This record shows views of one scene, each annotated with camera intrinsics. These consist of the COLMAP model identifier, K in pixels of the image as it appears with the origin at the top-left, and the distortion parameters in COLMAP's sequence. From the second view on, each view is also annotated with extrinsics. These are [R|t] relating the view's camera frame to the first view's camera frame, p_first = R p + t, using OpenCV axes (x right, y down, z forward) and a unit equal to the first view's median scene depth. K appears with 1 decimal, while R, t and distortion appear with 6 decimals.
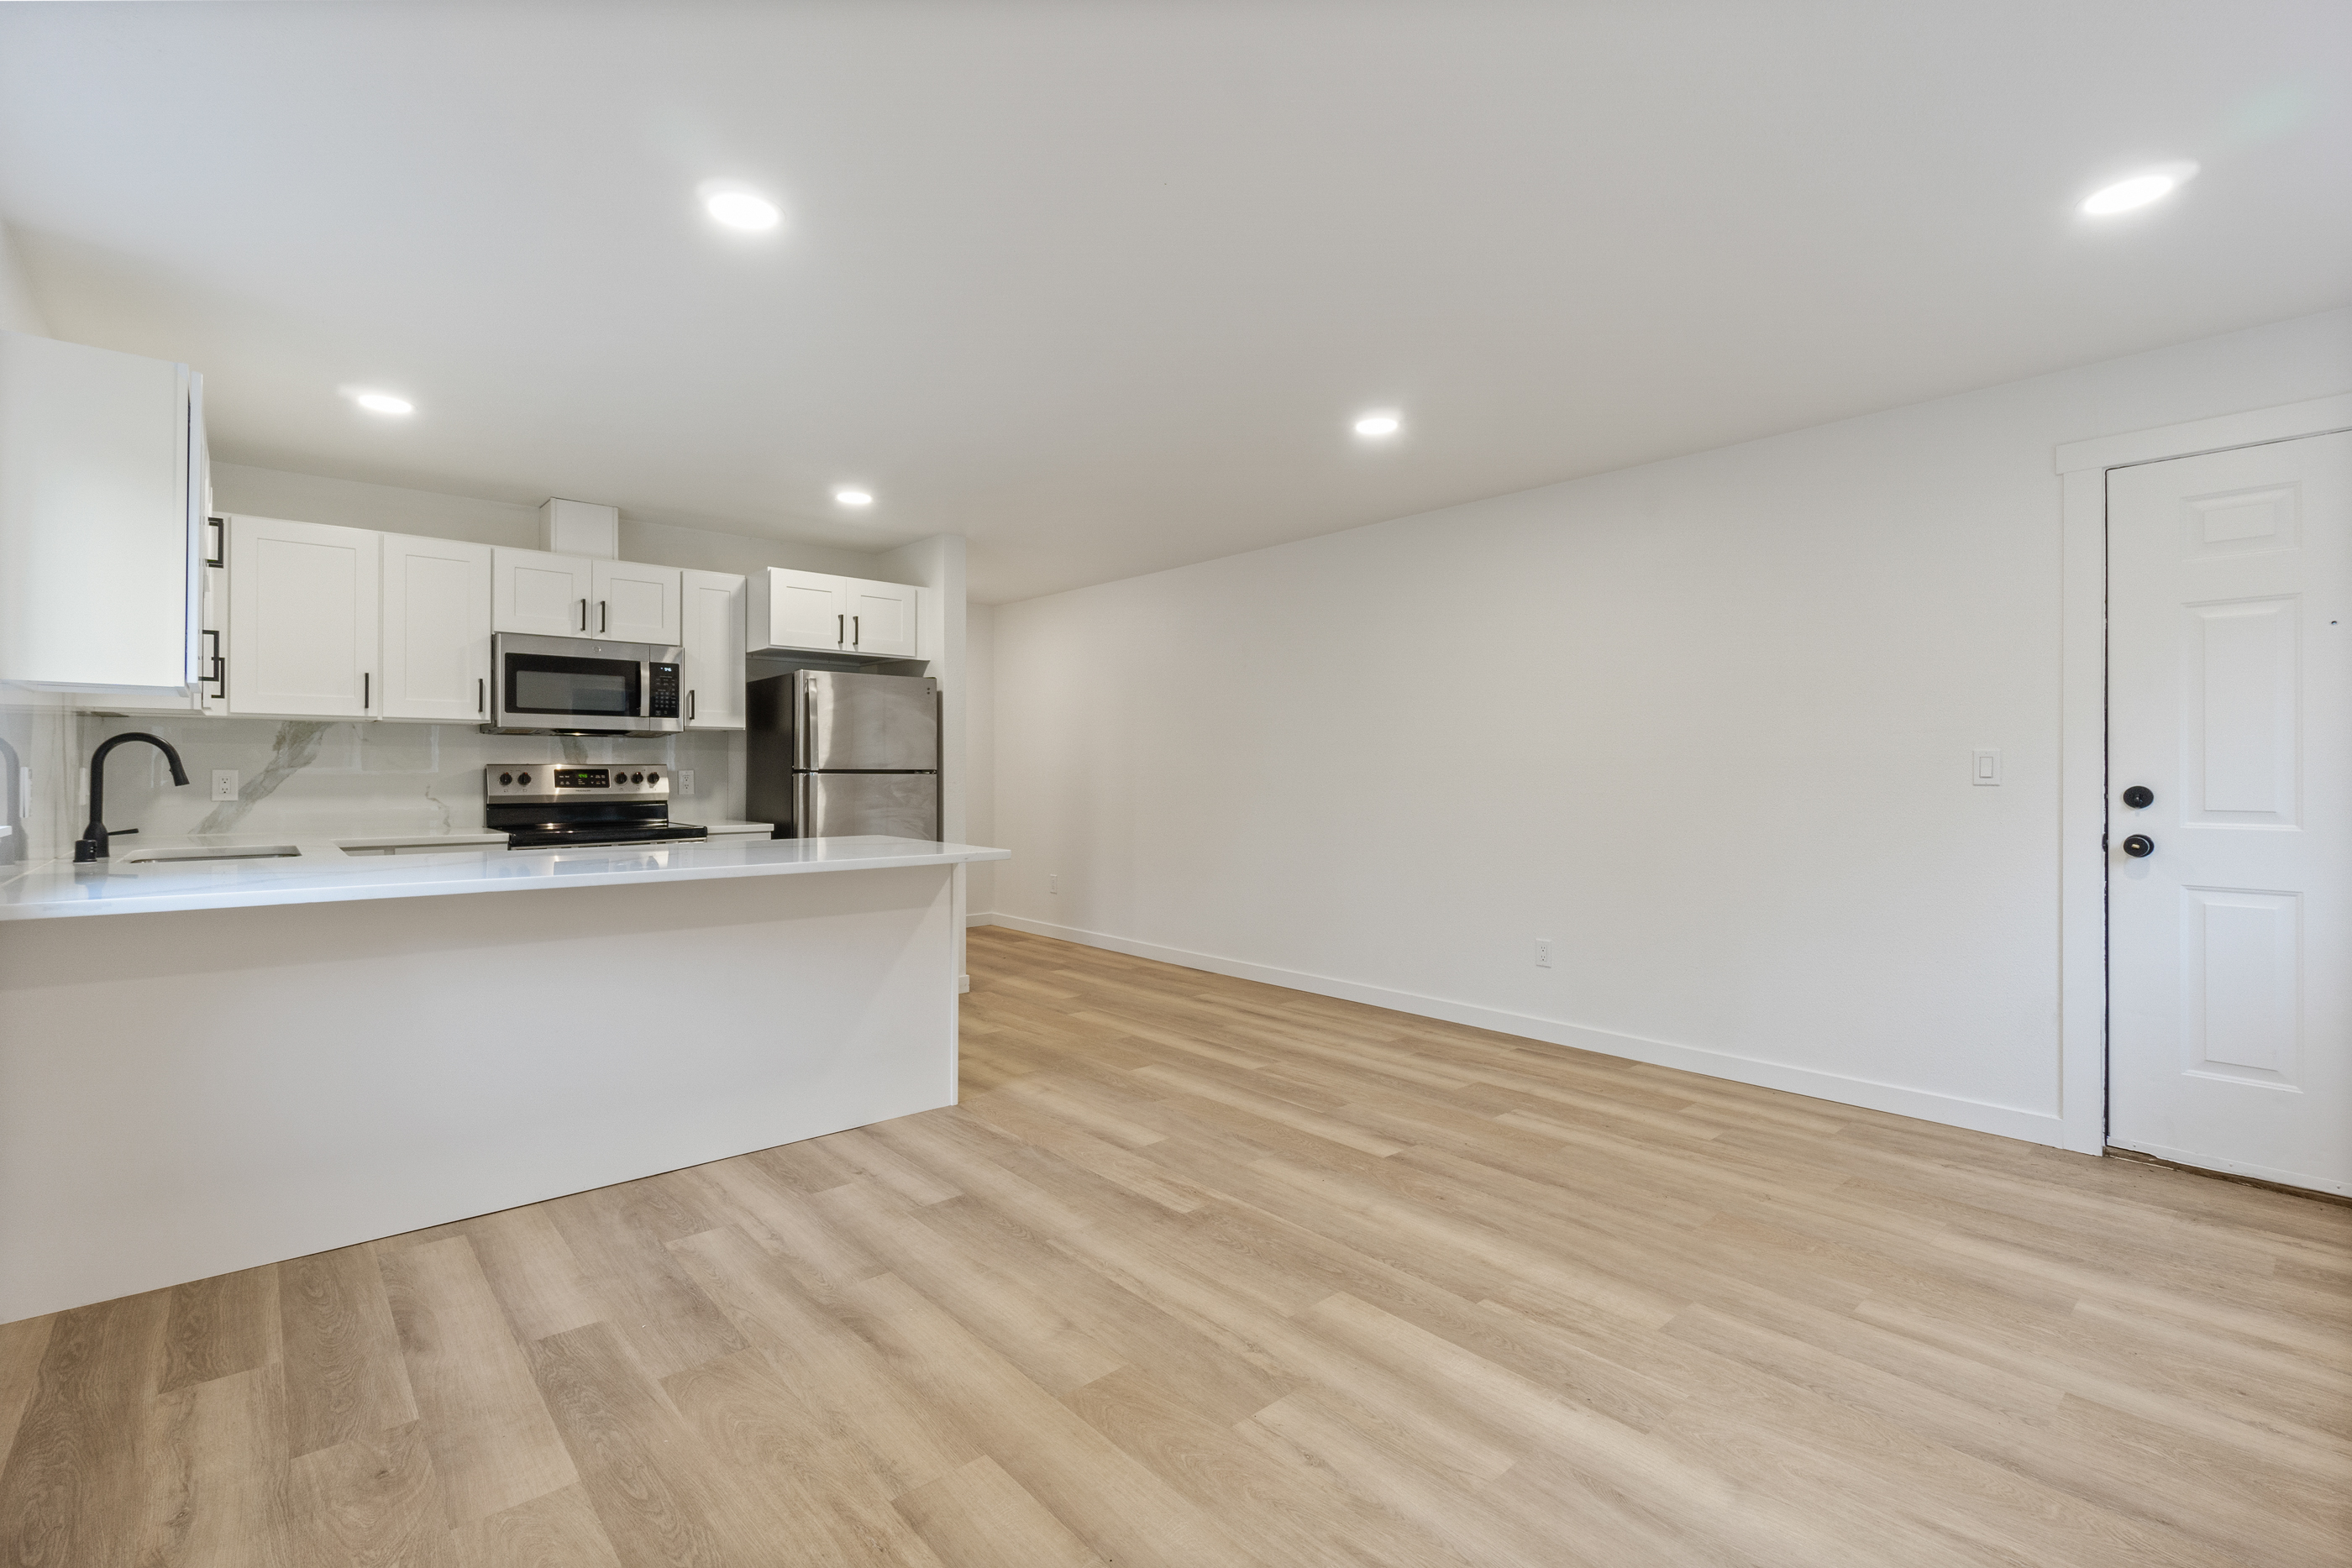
lens RADIAL K [[1053.2, 0, 1170.5], [0, 1053.2, 769.8], [0, 0, 1]] dist [0.003988, 0.000415]
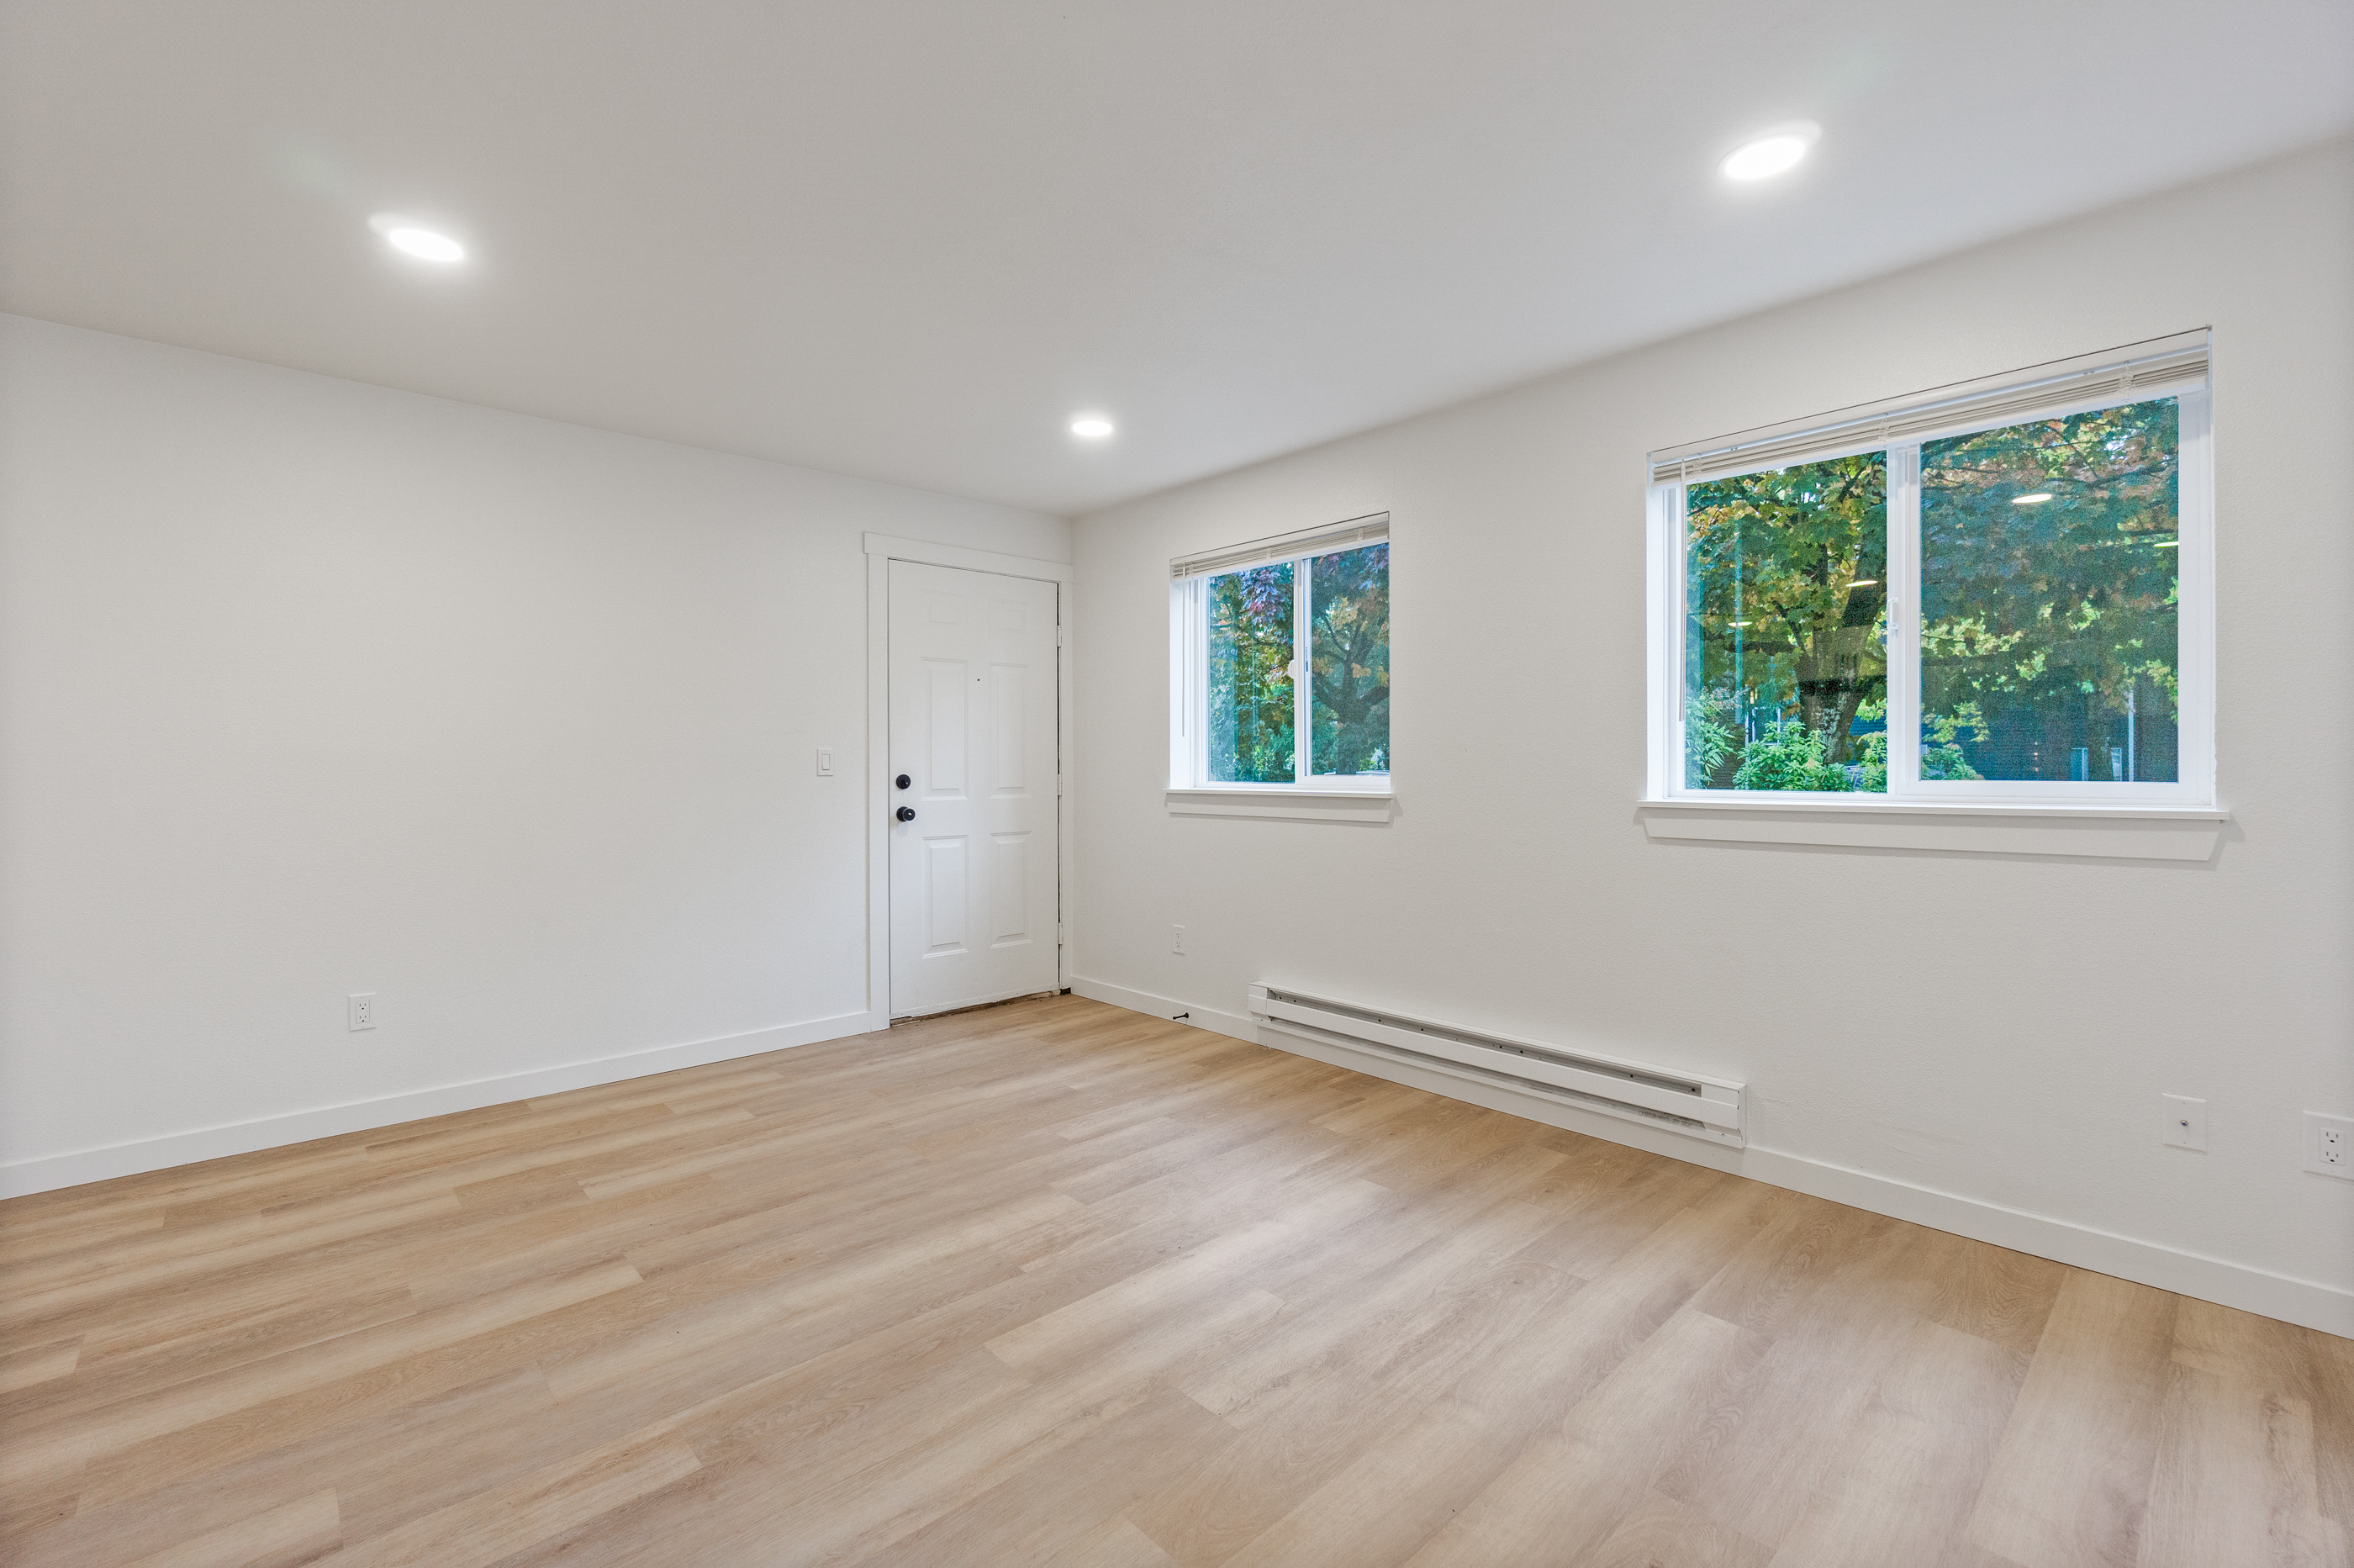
lens RADIAL K [[1010.1, 0, 1164.1], [0, 1010.1, 772.4], [0, 0, 1]] dist [-0.001512, -0.000068]
pose [[-0.017832, -0.008300, 0.999807, -0.411785], [0.001485, 0.999964, 0.008328, 0.000992], [-0.999840, 0.001634, -0.017819, 0.510300]]
